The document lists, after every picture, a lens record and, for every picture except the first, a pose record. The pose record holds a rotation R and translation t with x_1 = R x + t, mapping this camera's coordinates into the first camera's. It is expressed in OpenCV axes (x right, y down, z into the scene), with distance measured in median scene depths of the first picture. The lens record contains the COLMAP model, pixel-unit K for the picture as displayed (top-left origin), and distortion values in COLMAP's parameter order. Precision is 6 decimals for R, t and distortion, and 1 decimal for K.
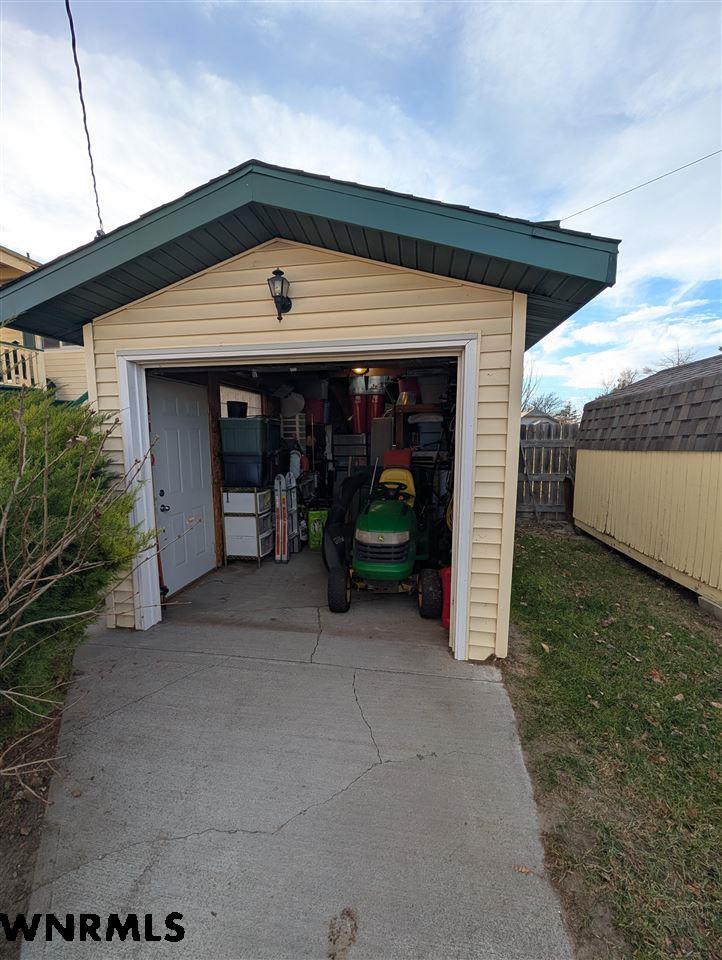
lens RADIAL K [[423.6, 0, 356.5], [0, 423.6, 483.8], [0, 0, 1]] dist [-0.003877, -0.000596]
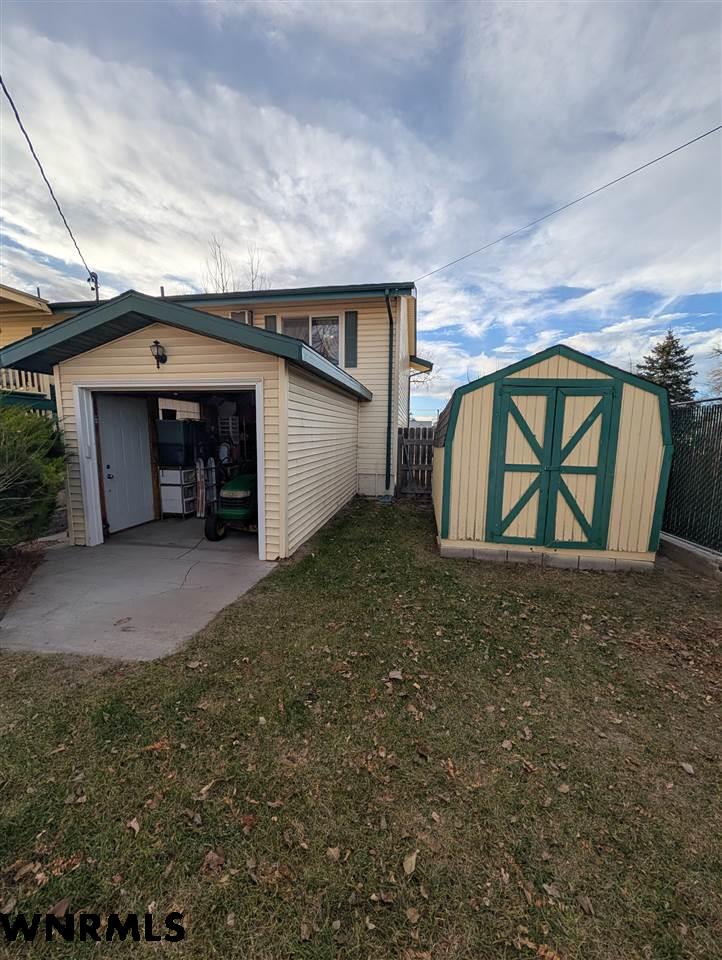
lens RADIAL K [[392.9, 0, 358.7], [0, 392.9, 491.6], [0, 0, 1]] dist [-0.000522, 0.000116]
pose [[0.999772, 0.020325, 0.006606, 0.365313], [-0.020527, 0.999270, 0.032227, 0.036810], [-0.005946, -0.032356, 0.999459, -0.376245]]
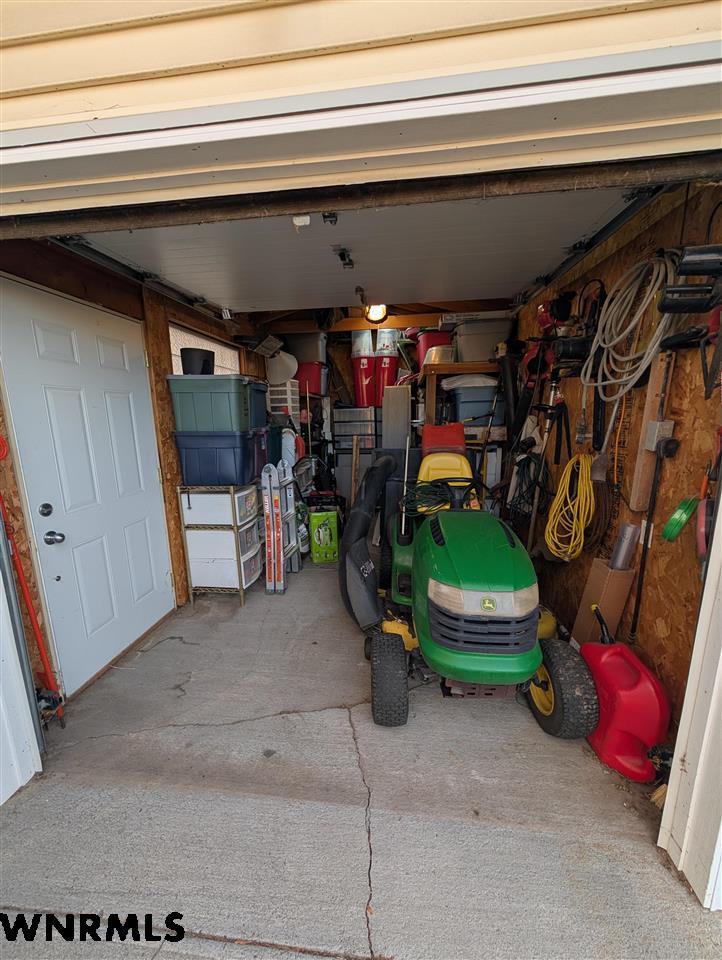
lens RADIAL K [[392.9, 0, 358.7], [0, 392.9, 491.6], [0, 0, 1]] dist [-0.000522, 0.000116]
pose [[0.998486, -0.018487, 0.051804, -0.072876], [0.014521, 0.997009, 0.075910, -0.023597], [-0.053053, -0.075043, 0.995768, 0.374211]]
